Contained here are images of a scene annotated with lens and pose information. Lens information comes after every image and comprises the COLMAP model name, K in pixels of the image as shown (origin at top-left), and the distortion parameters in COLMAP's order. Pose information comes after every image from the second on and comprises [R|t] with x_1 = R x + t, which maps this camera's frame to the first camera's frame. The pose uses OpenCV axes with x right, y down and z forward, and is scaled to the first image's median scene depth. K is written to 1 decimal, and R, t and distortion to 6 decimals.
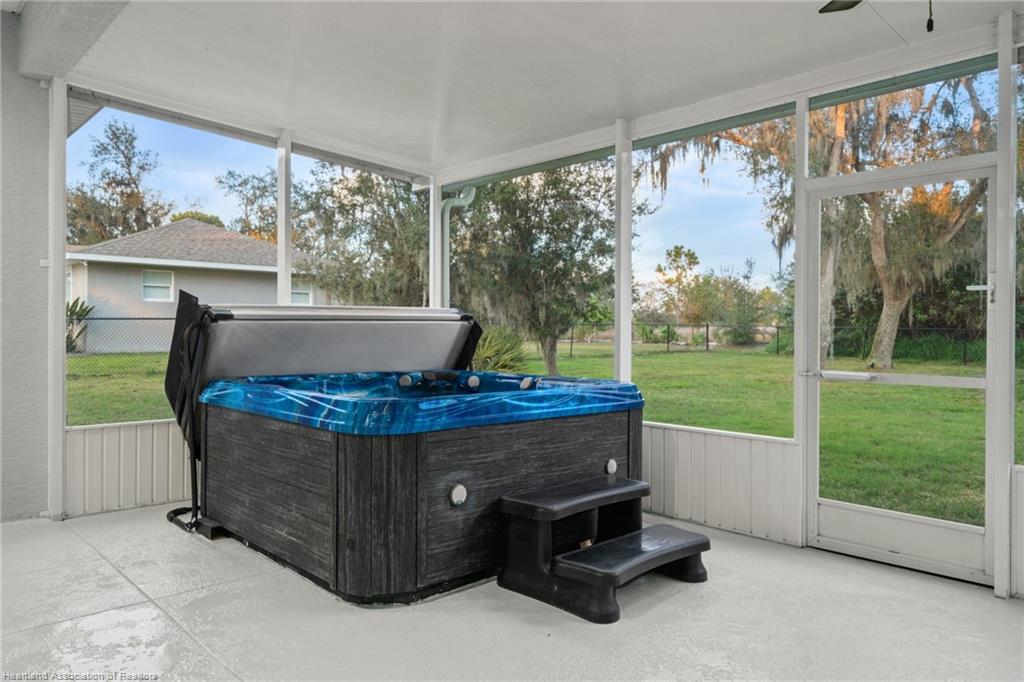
lens RADIAL K [[704.4, 0, 511.8], [0, 704.4, 332.3], [0, 0, 1]] dist [-0.002248, -0.000941]
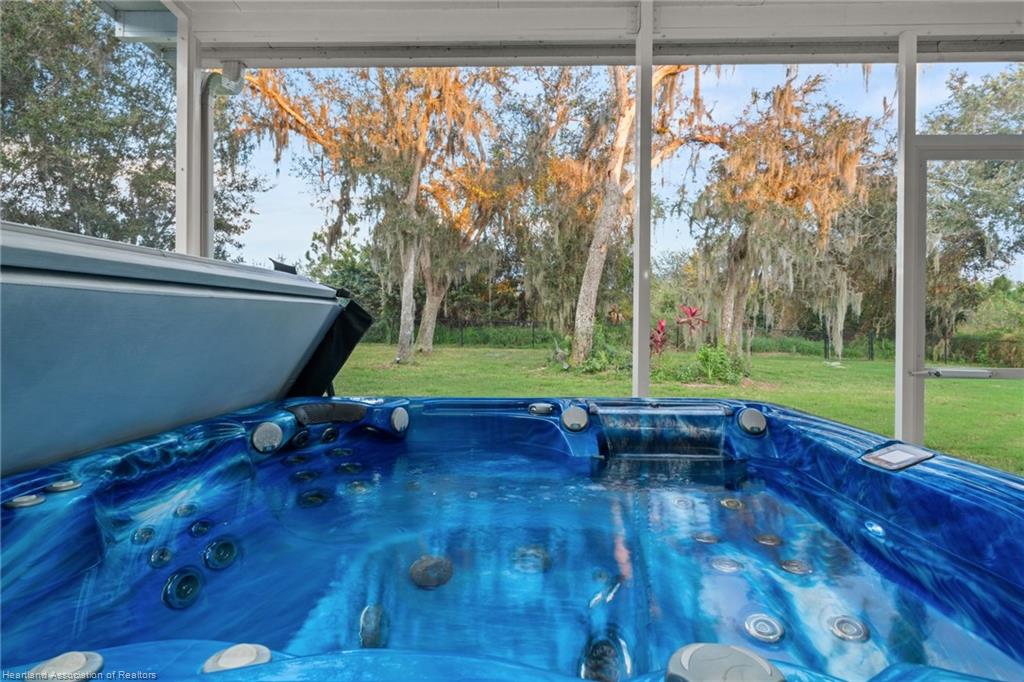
lens RADIAL K [[590.7, 0, 514.2], [0, 590.7, 333.9], [0, 0, 1]] dist [0.005642, -0.000939]
pose [[0.714379, -0.018066, 0.699525, -0.078080], [0.005991, 0.999788, 0.019702, 0.000381], [-0.699733, -0.009884, 0.714336, 0.170392]]
